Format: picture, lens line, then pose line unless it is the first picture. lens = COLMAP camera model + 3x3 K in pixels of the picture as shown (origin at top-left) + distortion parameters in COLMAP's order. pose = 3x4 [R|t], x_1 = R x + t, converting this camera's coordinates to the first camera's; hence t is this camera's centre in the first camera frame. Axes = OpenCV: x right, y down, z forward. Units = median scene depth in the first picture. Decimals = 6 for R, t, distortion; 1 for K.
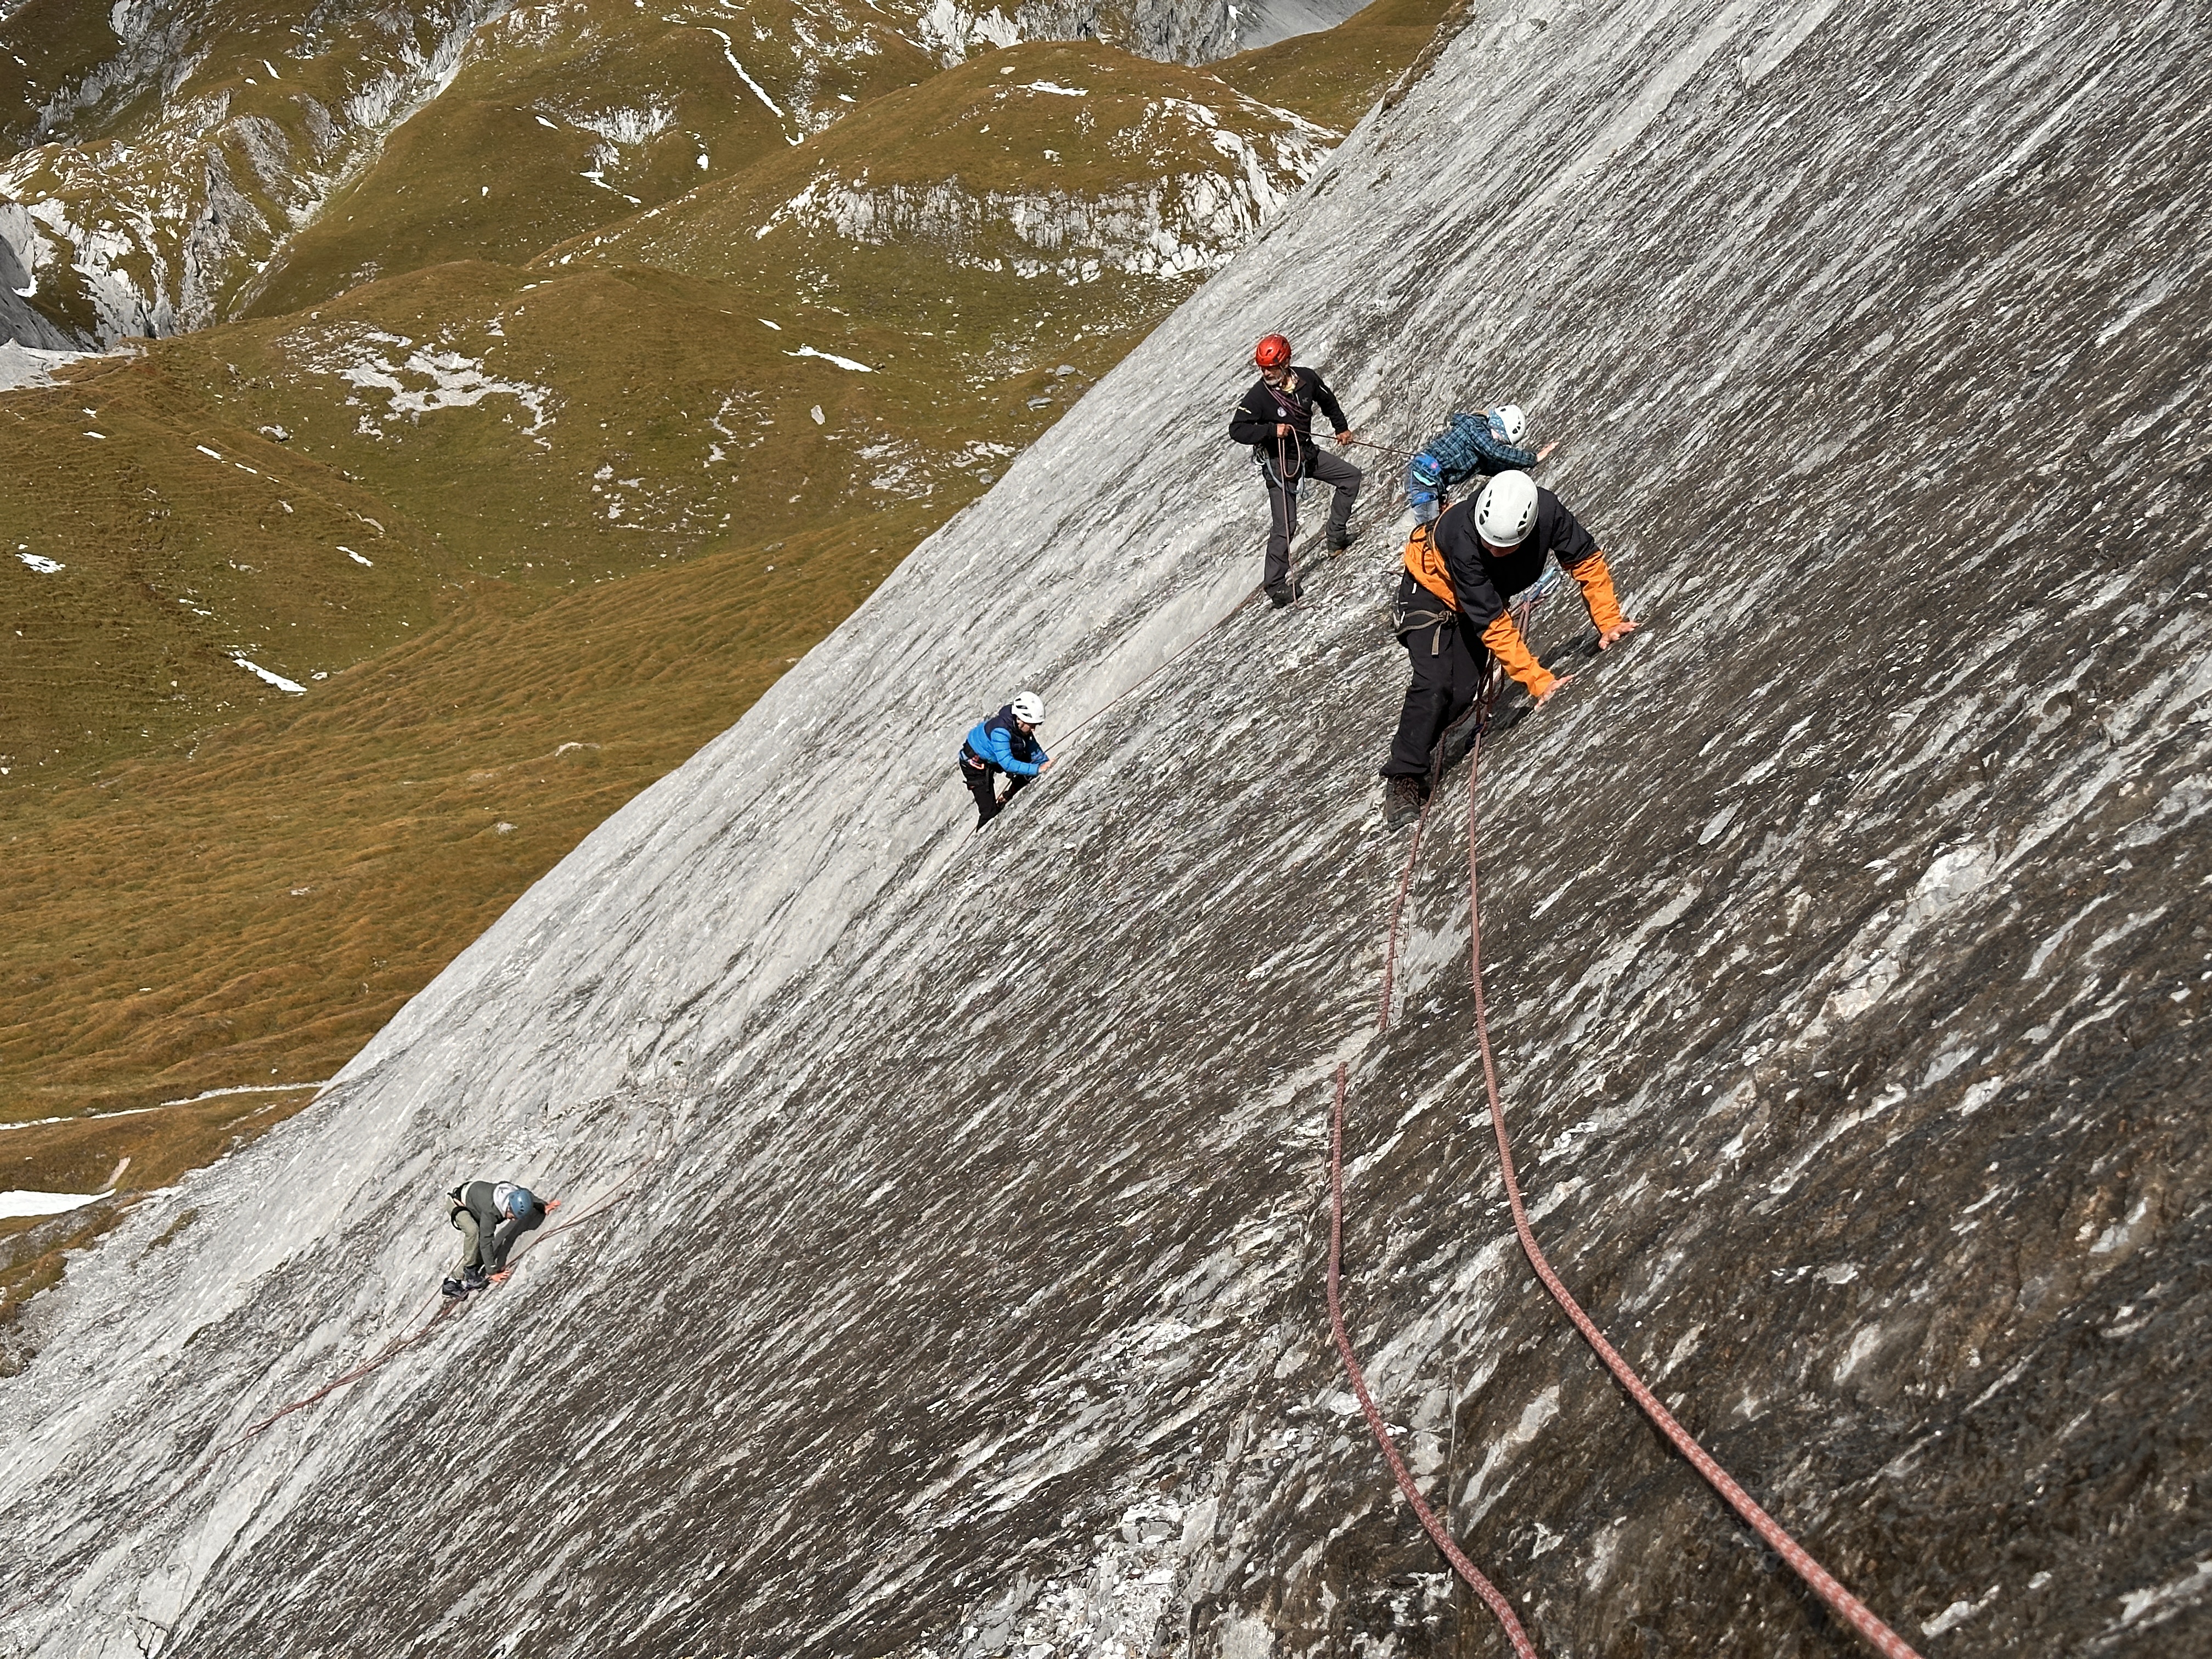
lens RADIAL K [[3101.3, 0, 1111.2], [0, 3101.3, 836.5], [0, 0, 1]] dist [-0.073246, 0.000000]
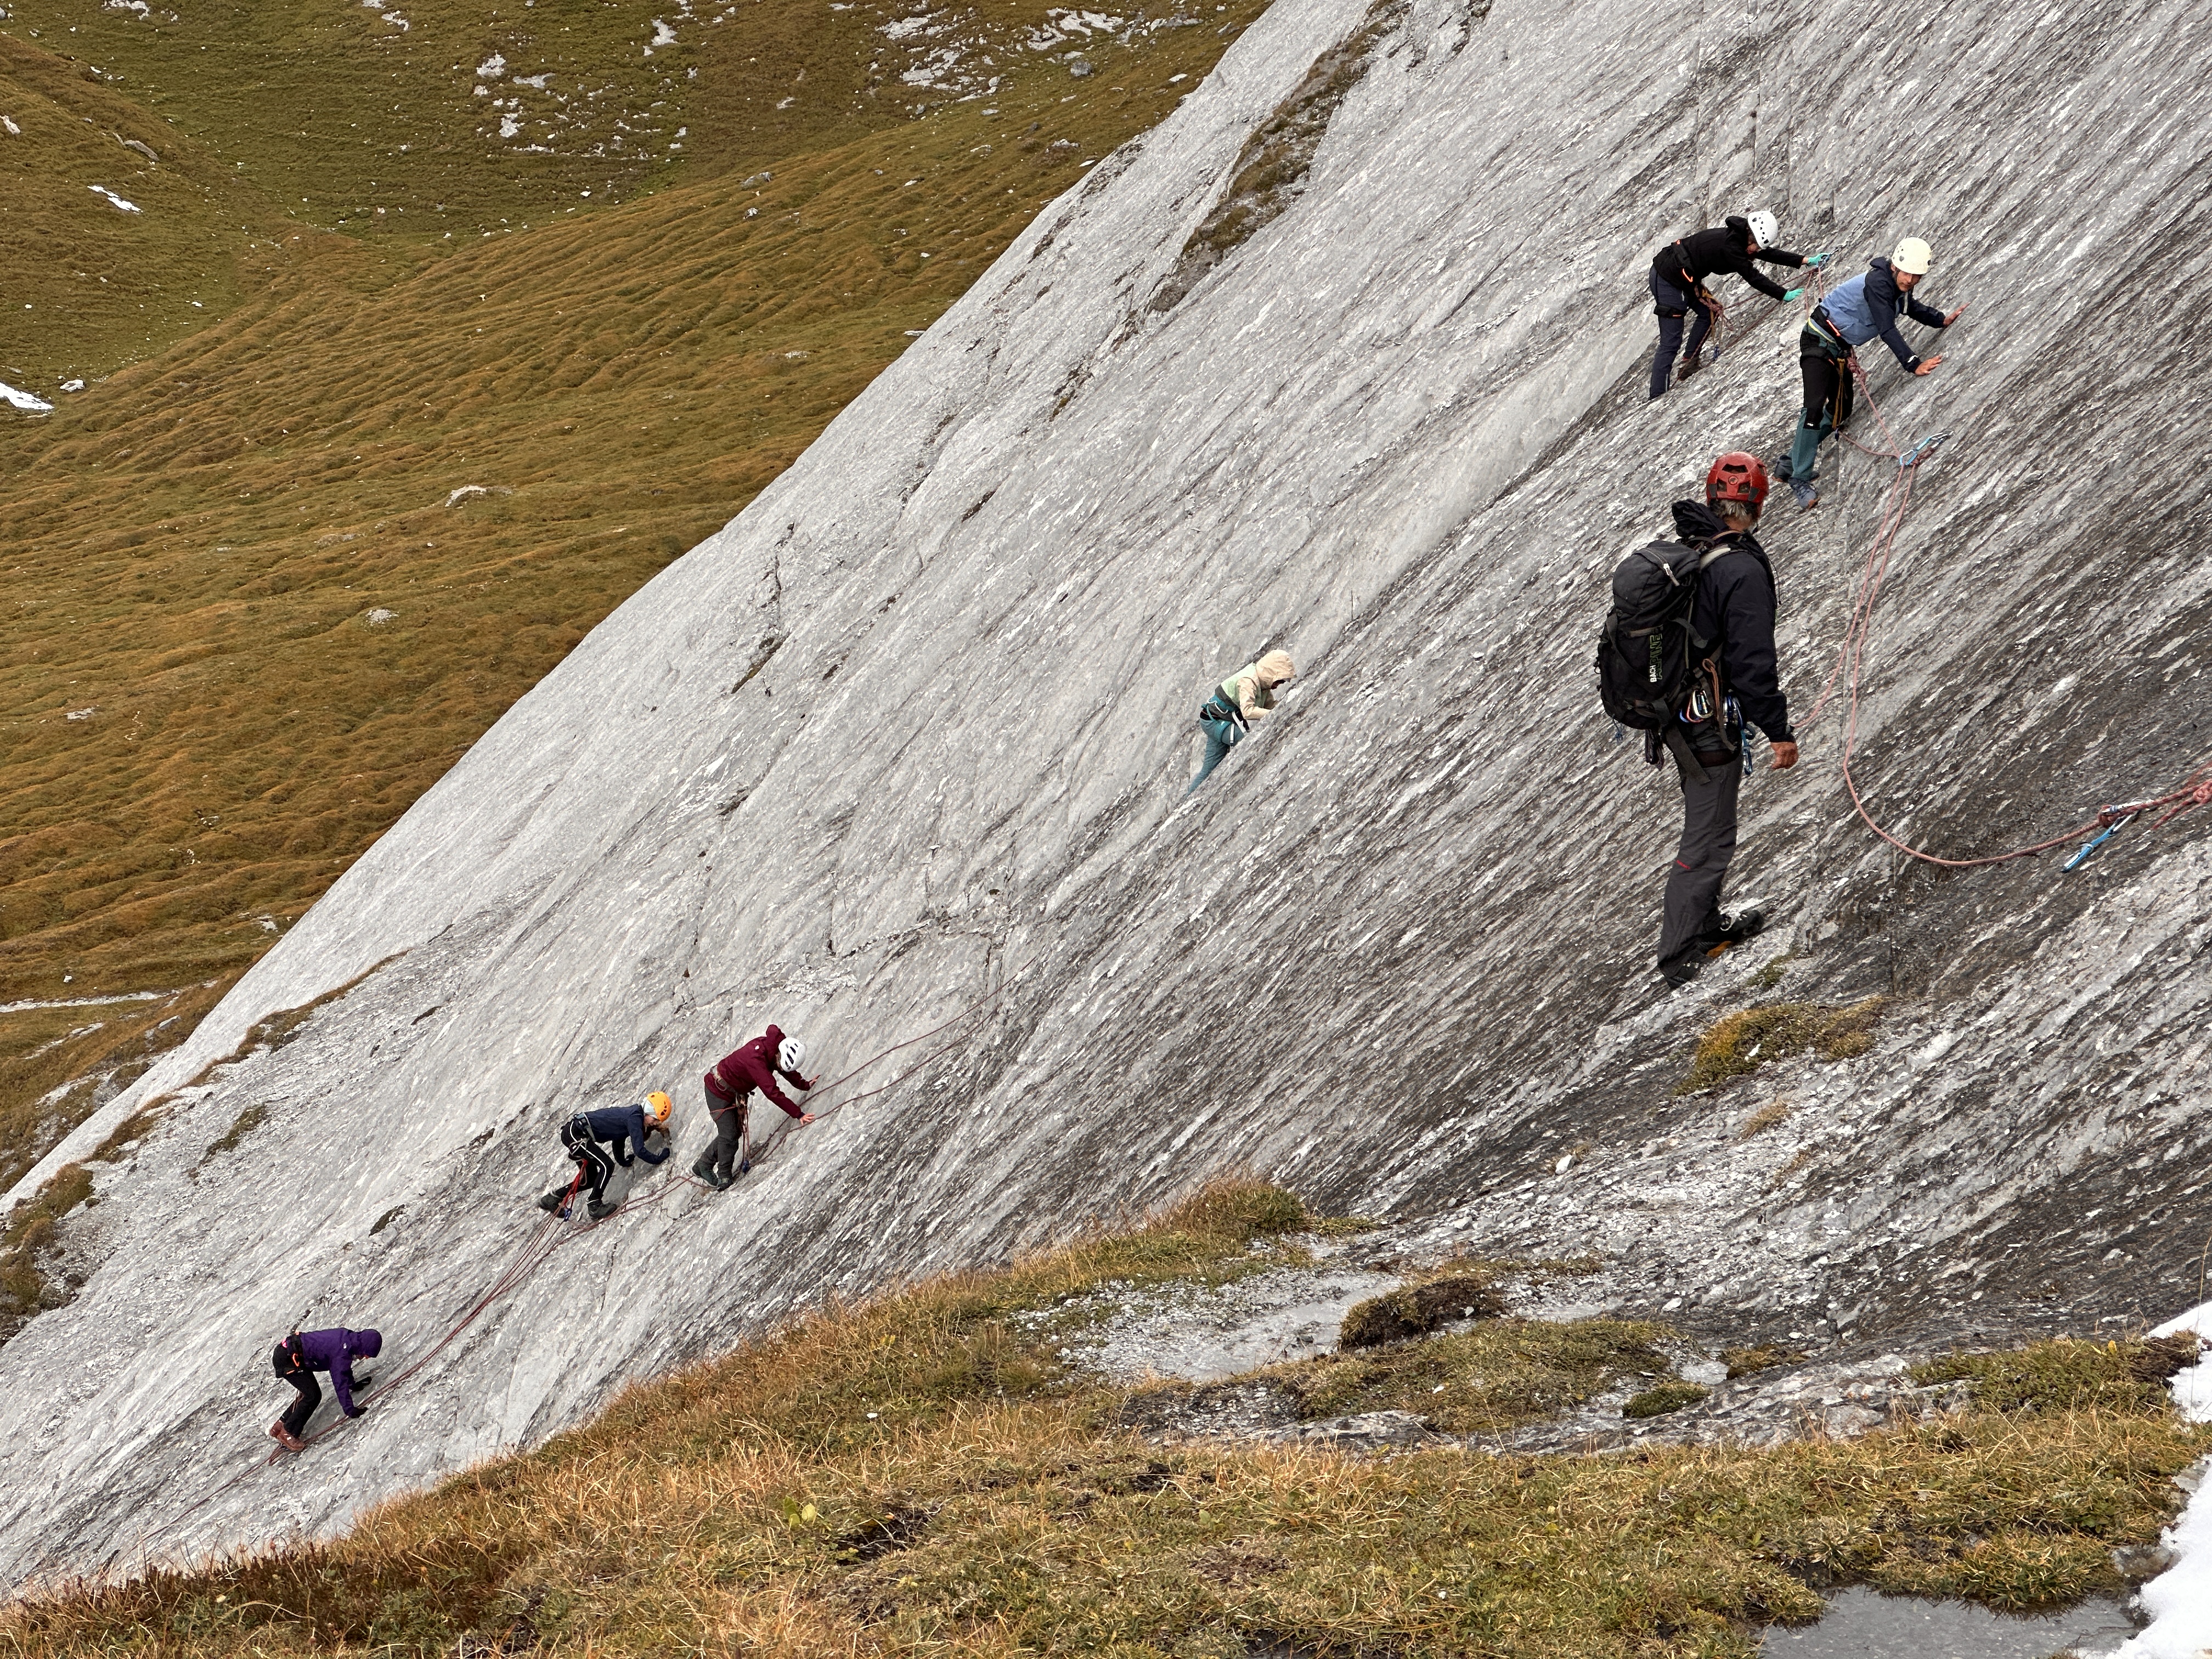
lens RADIAL K [[4973.1, 0, 1102.8], [0, 4973.1, 821.8], [0, 0, 1]] dist [-0.069001, 0.000000]
pose [[0.999531, -0.006041, -0.030020, -0.038496], [0.007263, 0.999143, 0.040740, -0.004347], [0.029748, -0.040939, 0.998719, -0.288003]]
